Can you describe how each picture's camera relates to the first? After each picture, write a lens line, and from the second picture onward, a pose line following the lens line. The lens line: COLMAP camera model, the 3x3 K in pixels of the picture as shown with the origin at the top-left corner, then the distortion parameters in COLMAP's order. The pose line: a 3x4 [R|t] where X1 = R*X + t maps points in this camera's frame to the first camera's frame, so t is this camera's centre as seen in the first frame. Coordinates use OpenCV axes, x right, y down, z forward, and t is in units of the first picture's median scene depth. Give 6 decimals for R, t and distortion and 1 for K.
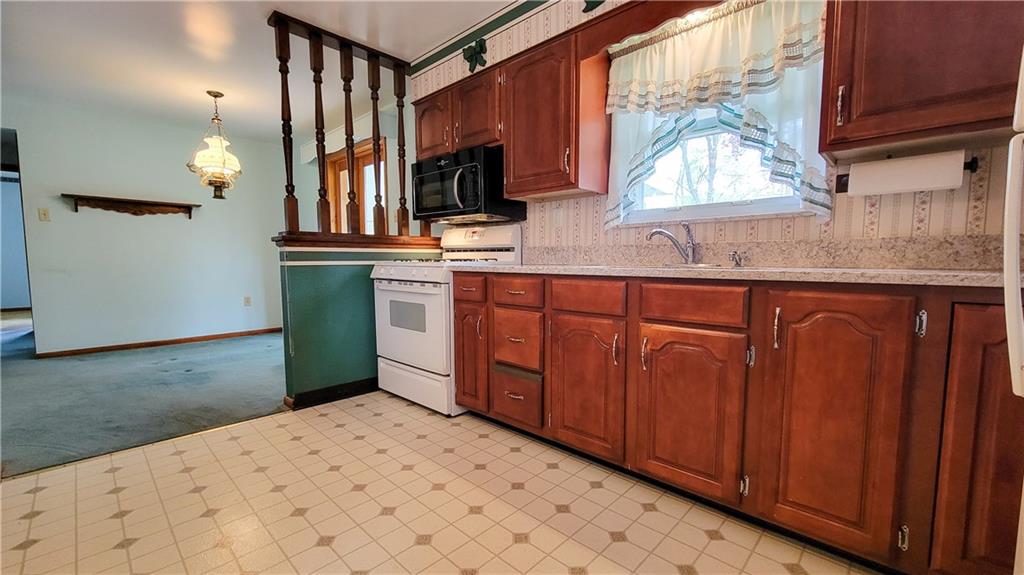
lens RADIAL K [[419.8, 0, 512.1], [0, 419.8, 290.9], [0, 0, 1]] dist [-0.001526, -0.000248]
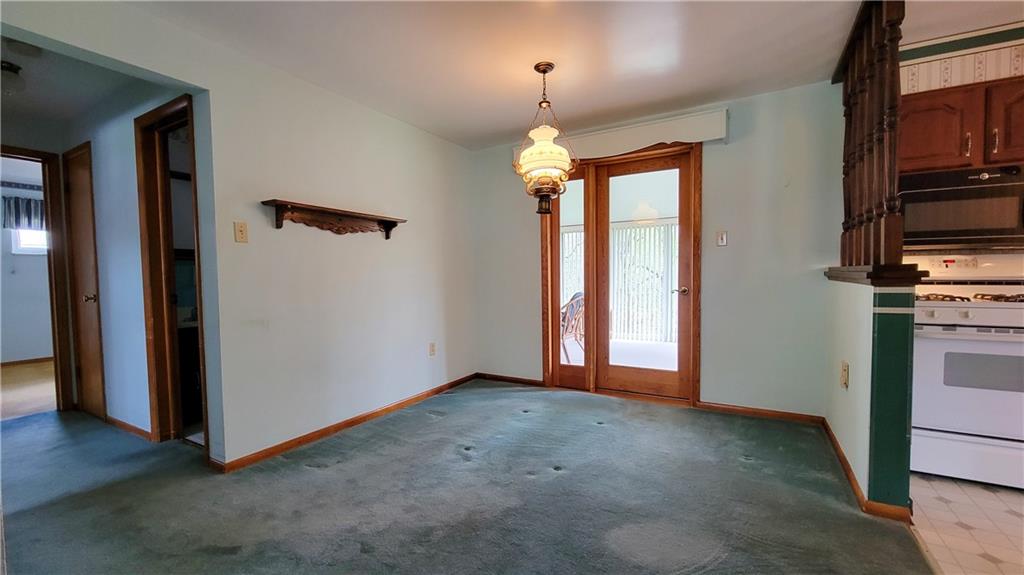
lens RADIAL K [[419.8, 0, 510.4], [0, 419.8, 287.7], [0, 0, 1]] dist [-0.001526, -0.000248]
pose [[0.972710, -0.019054, 0.231242, -0.856095], [0.030886, 0.998386, -0.047653, -0.057740], [-0.229961, 0.053494, 0.971729, 0.305800]]
